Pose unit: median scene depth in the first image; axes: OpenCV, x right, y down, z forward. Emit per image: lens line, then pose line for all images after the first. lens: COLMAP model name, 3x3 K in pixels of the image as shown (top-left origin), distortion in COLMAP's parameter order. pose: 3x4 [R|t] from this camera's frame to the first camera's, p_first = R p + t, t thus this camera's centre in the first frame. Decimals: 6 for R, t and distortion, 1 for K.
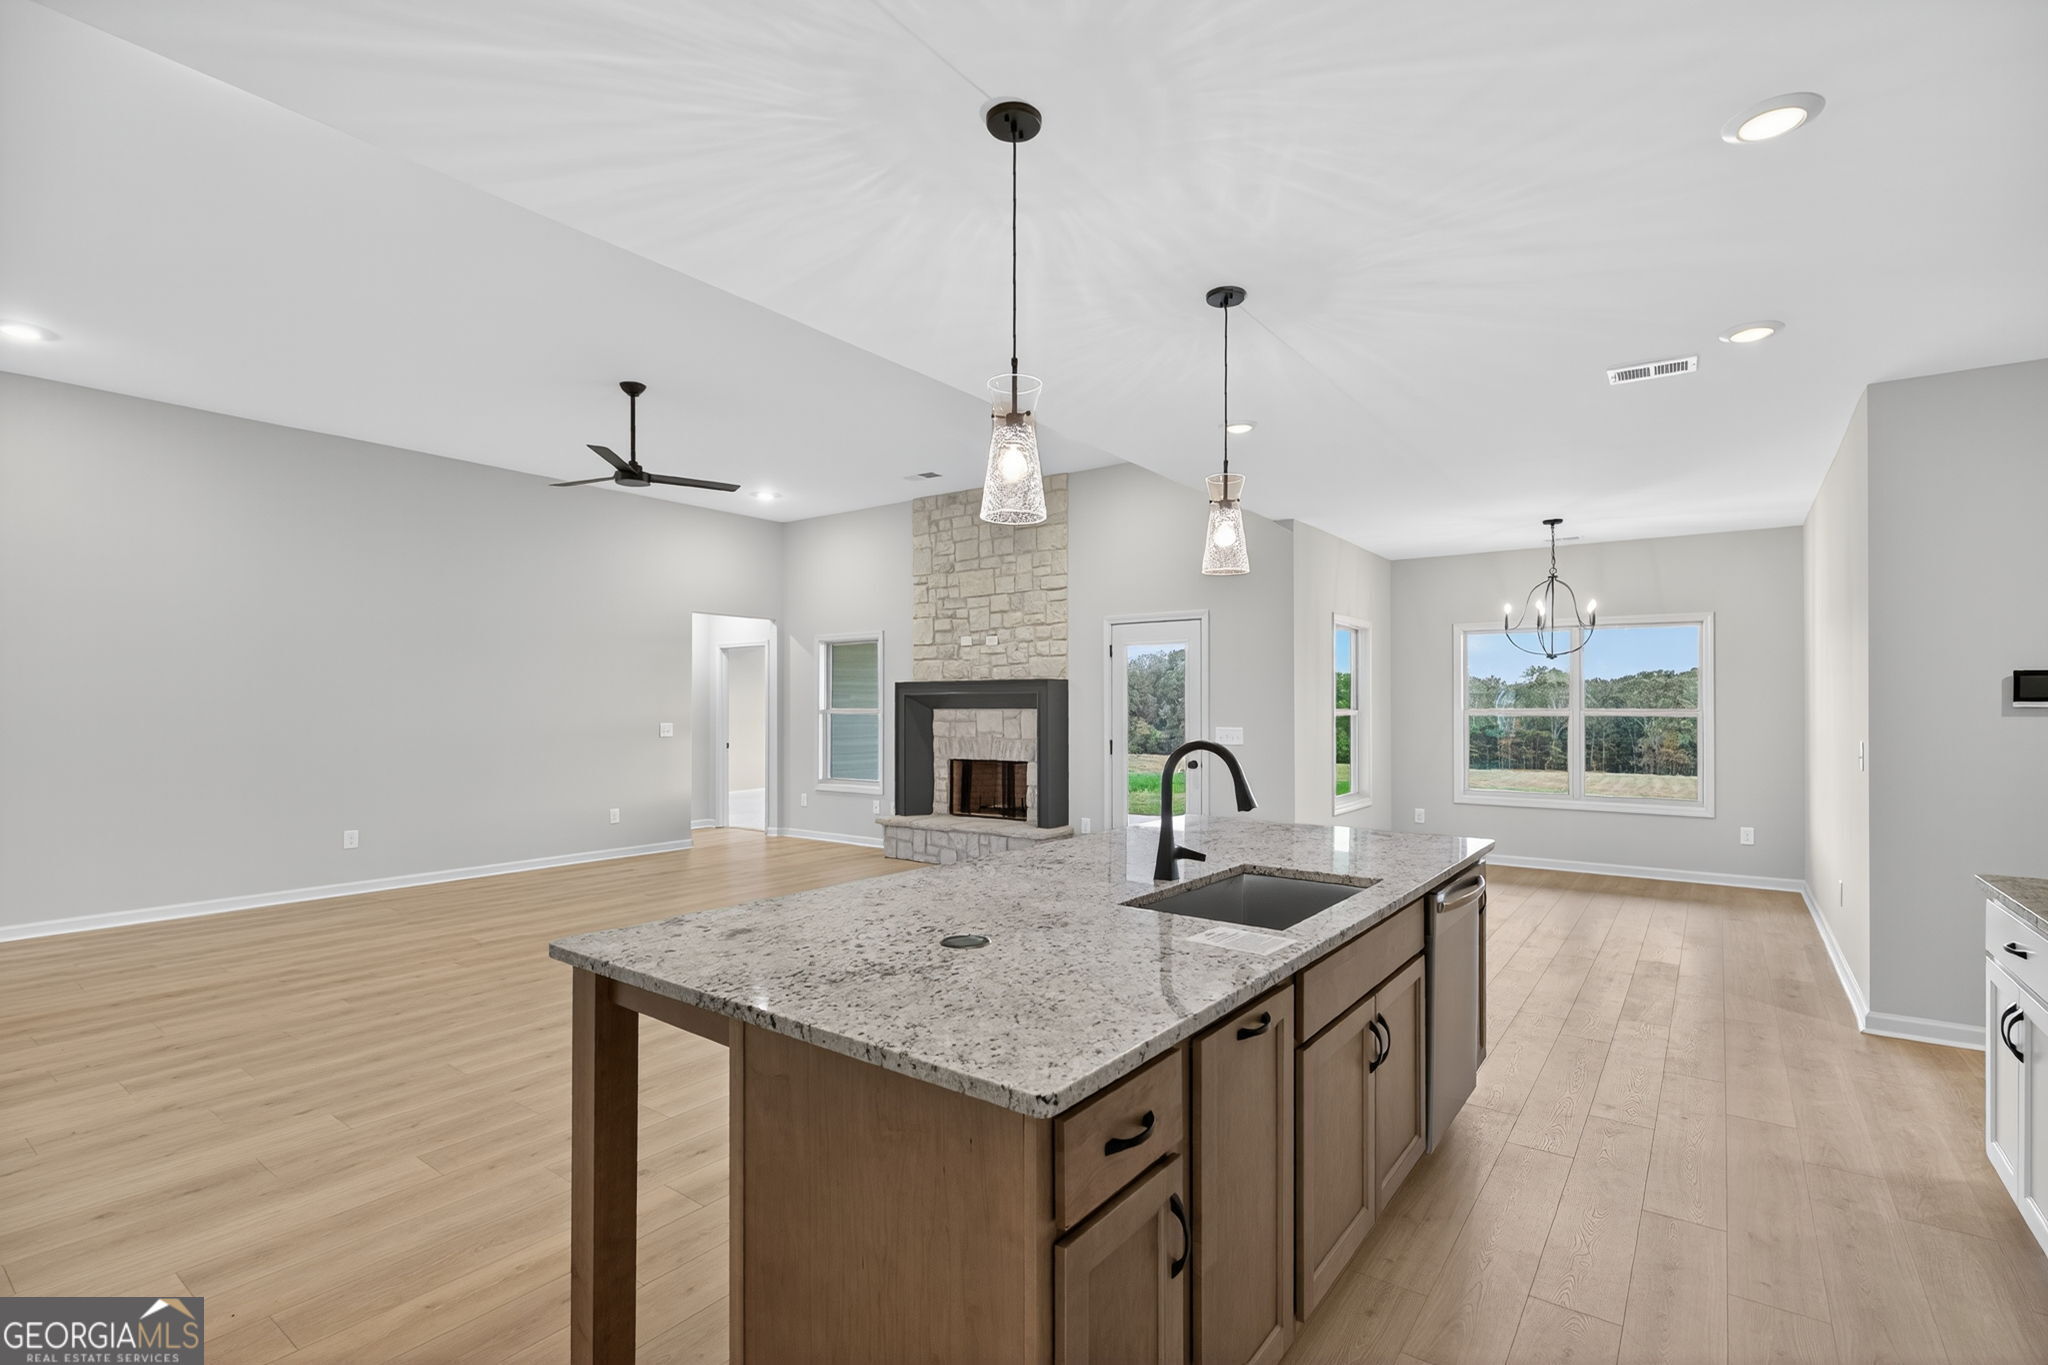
lens RADIAL K [[936.5, 0, 1052.2], [0, 936.5, 688.3], [0, 0, 1]] dist [-0.001028, 0.000240]
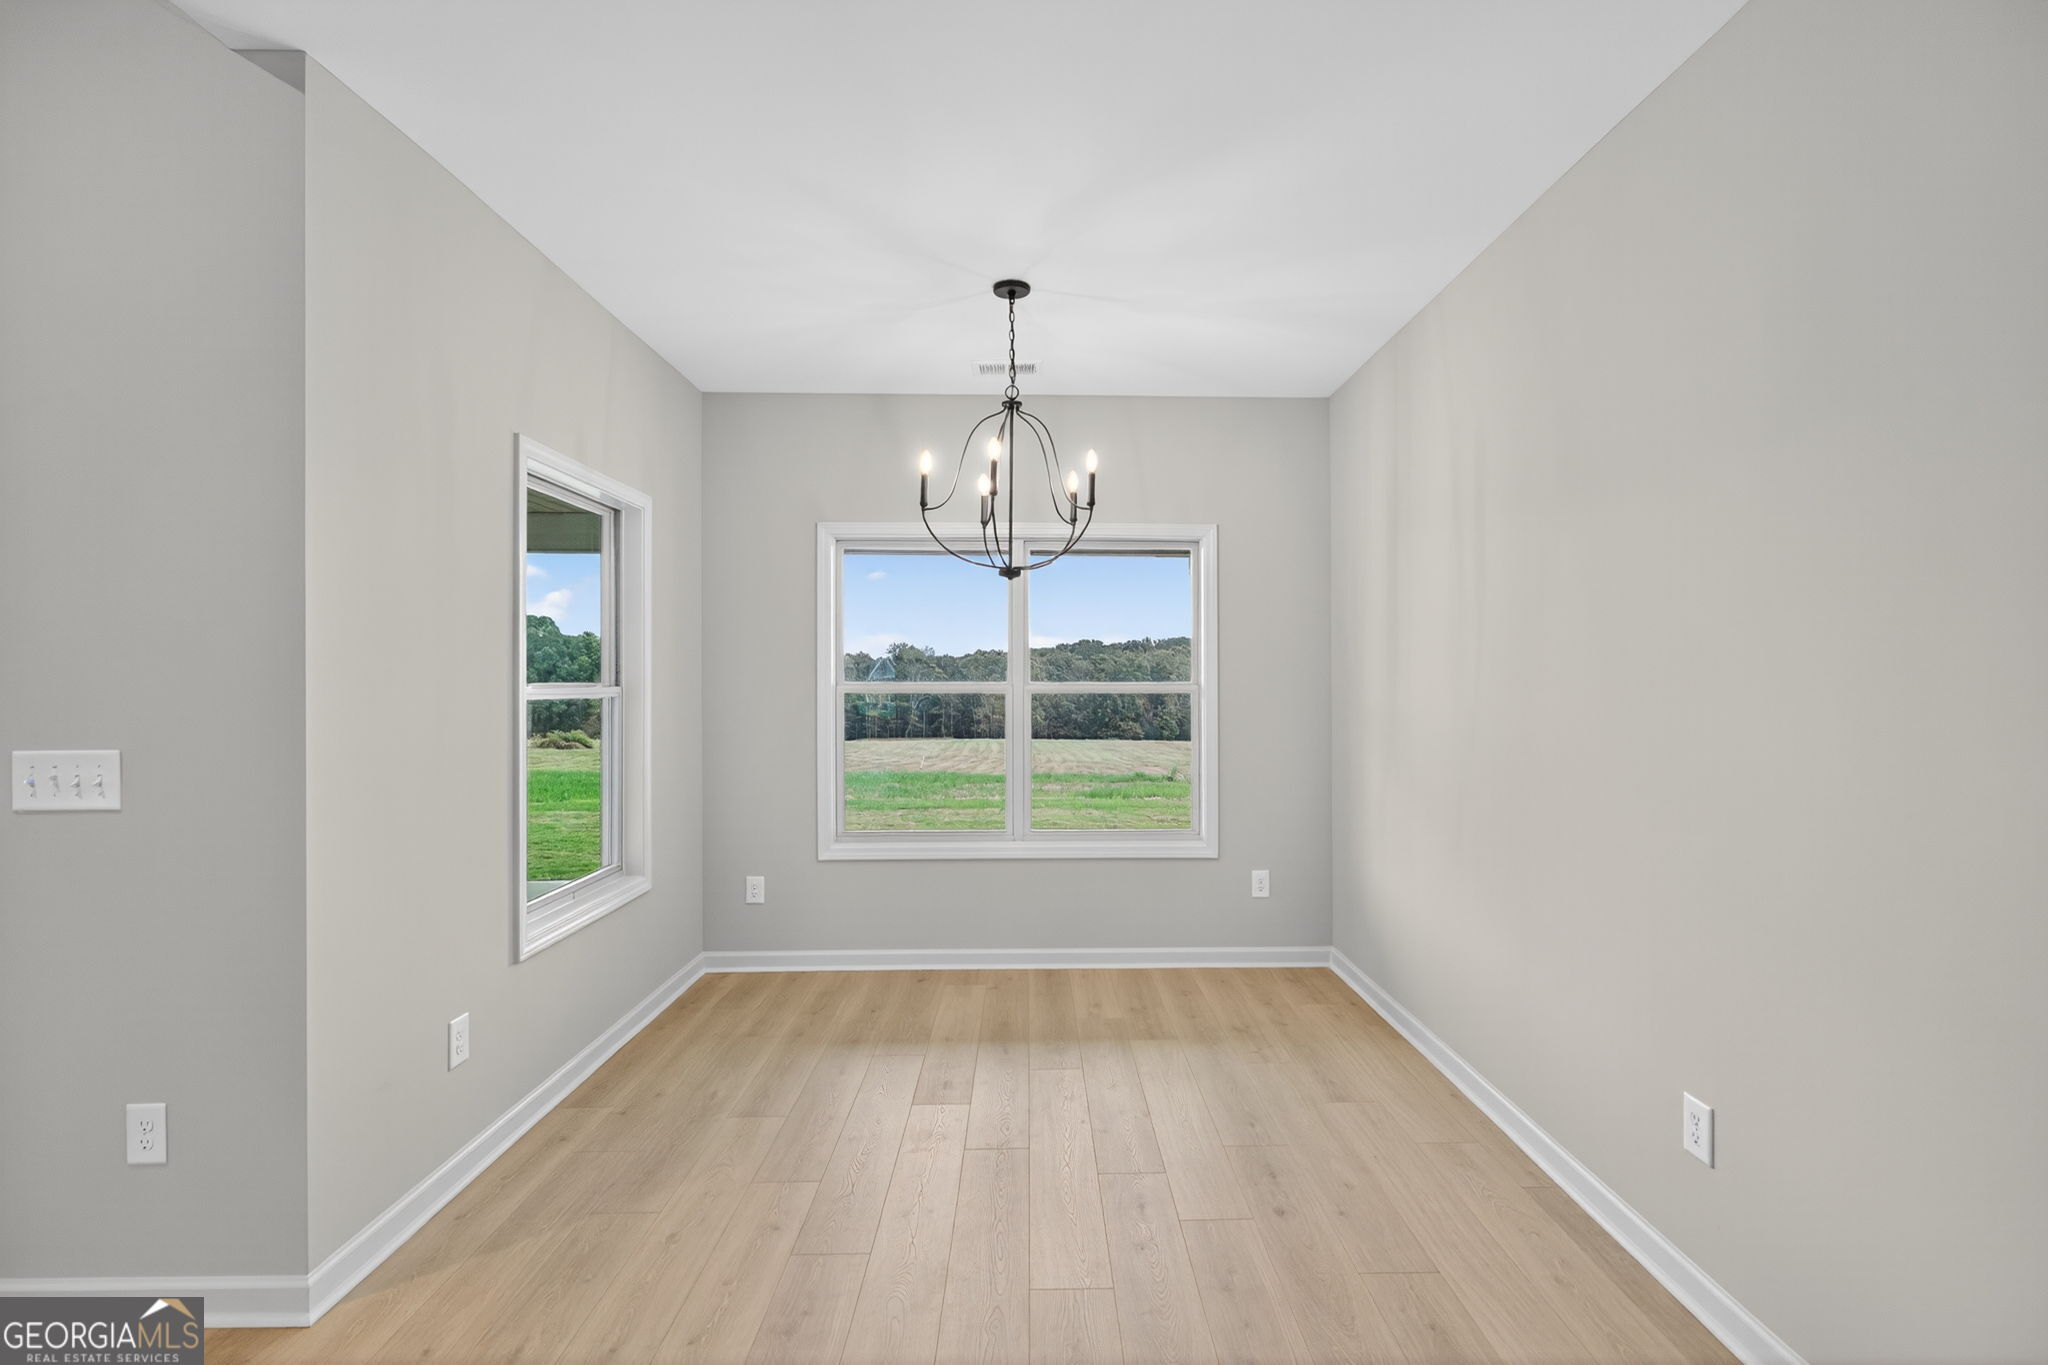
lens RADIAL K [[917.9, 0, 1048.2], [0, 917.9, 705.1], [0, 0, 1]] dist [0.001541, 0.000298]
pose [[0.801168, -0.017242, 0.598192, 0.269296], [-0.010465, 0.999028, 0.042811, 0.013329], [-0.598349, -0.040559, 0.800209, 0.613350]]
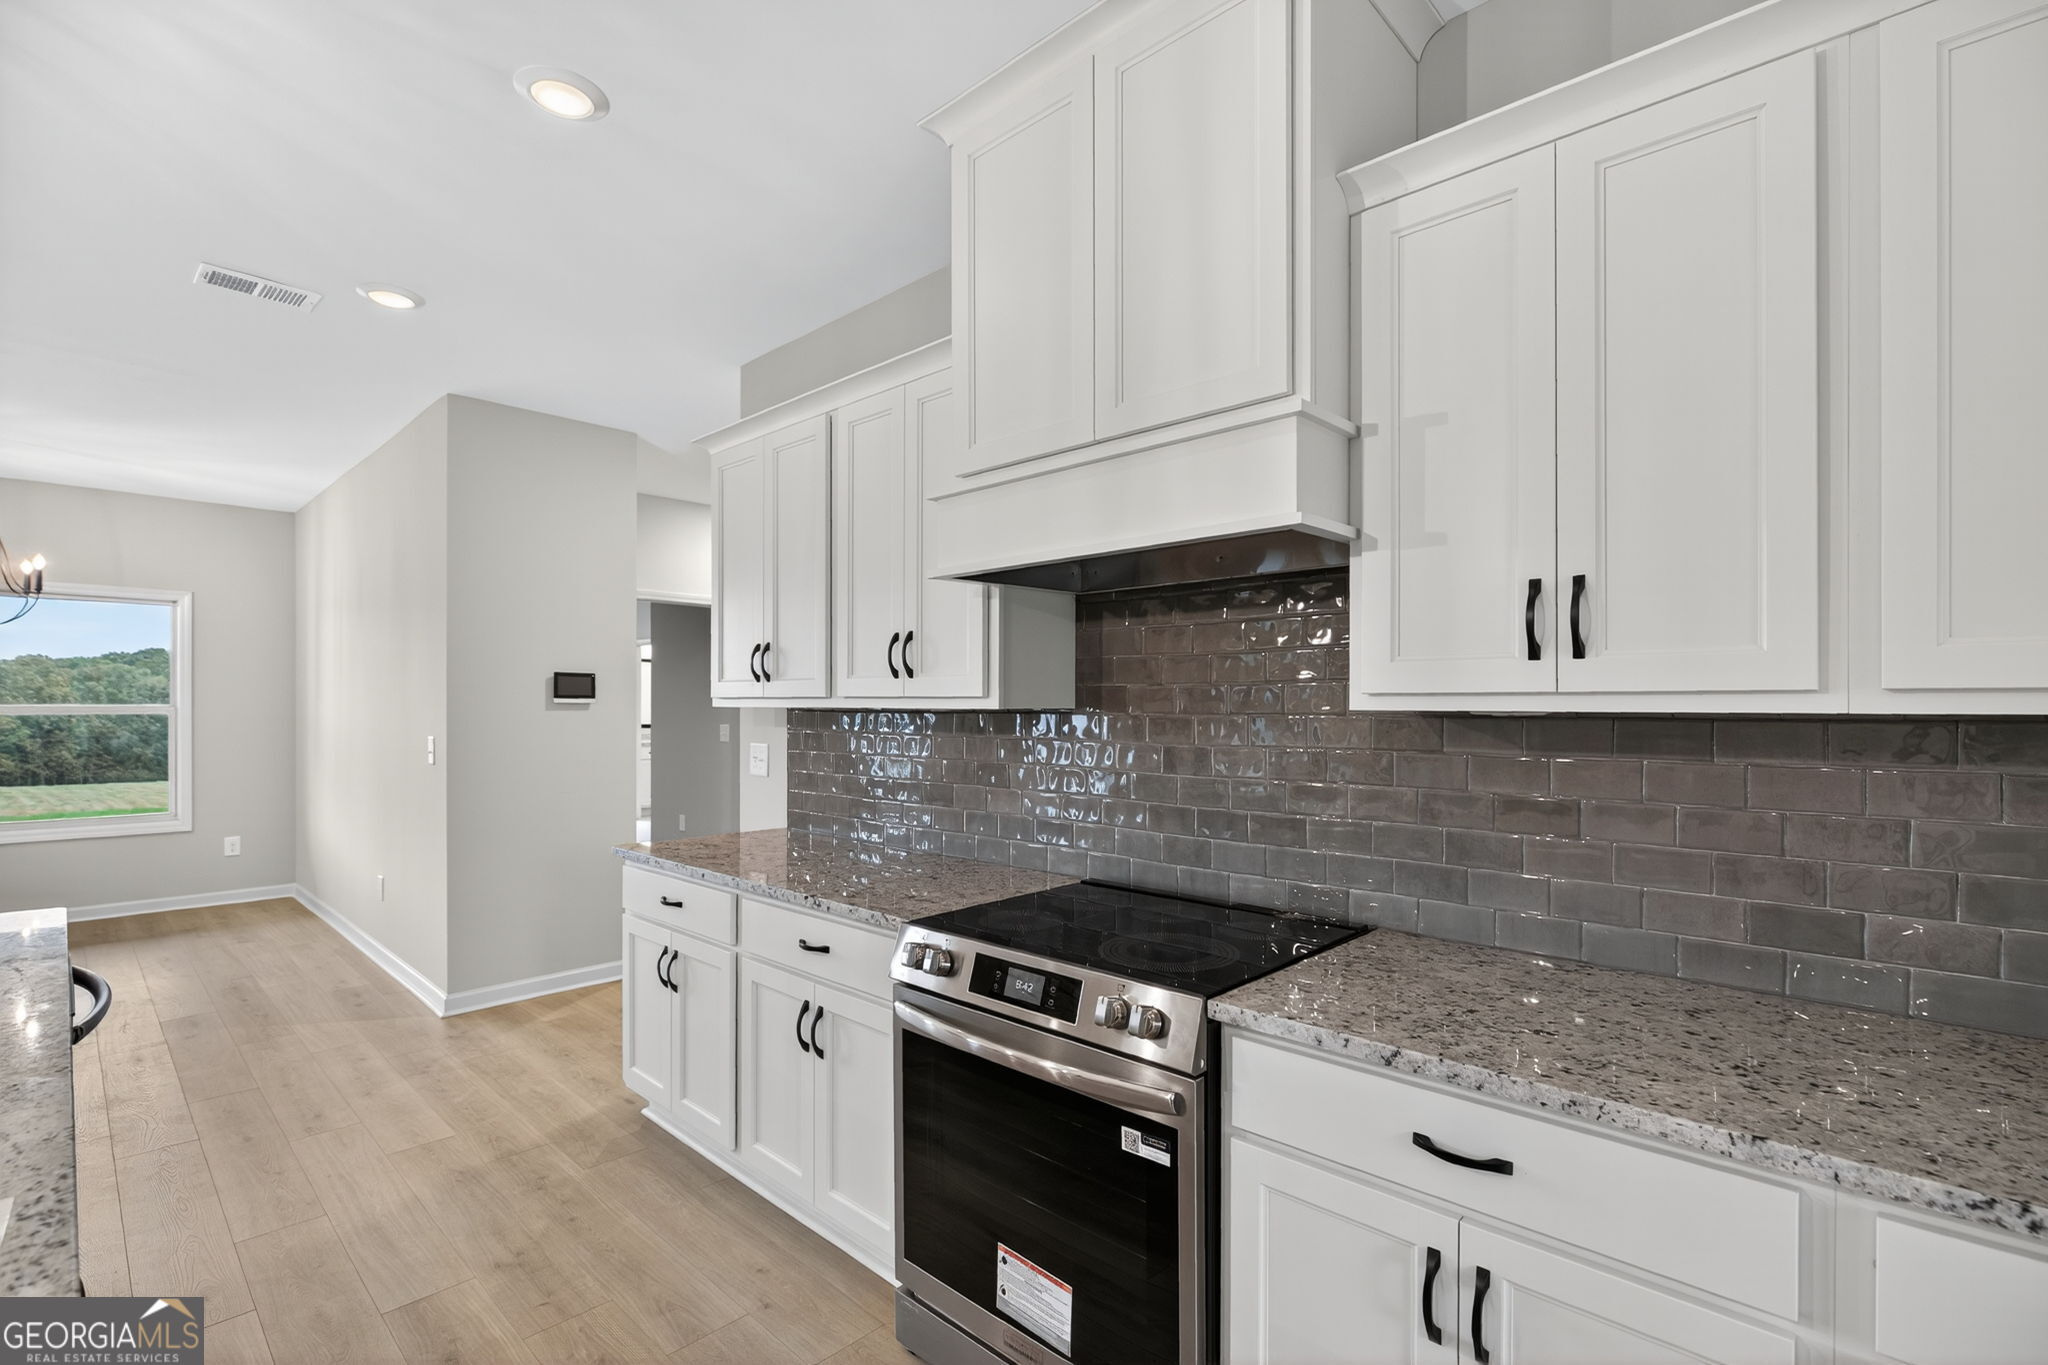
lens RADIAL K [[937.8, 0, 1030.1], [0, 937.8, 701.9], [0, 0, 1]] dist [0.001410, 0.000860]
pose [[0.145786, 0.000392, 0.989316, -0.037698], [-0.020489, 0.999787, 0.002624, 0.001608], [-0.989104, -0.020652, 0.145763, 0.118025]]
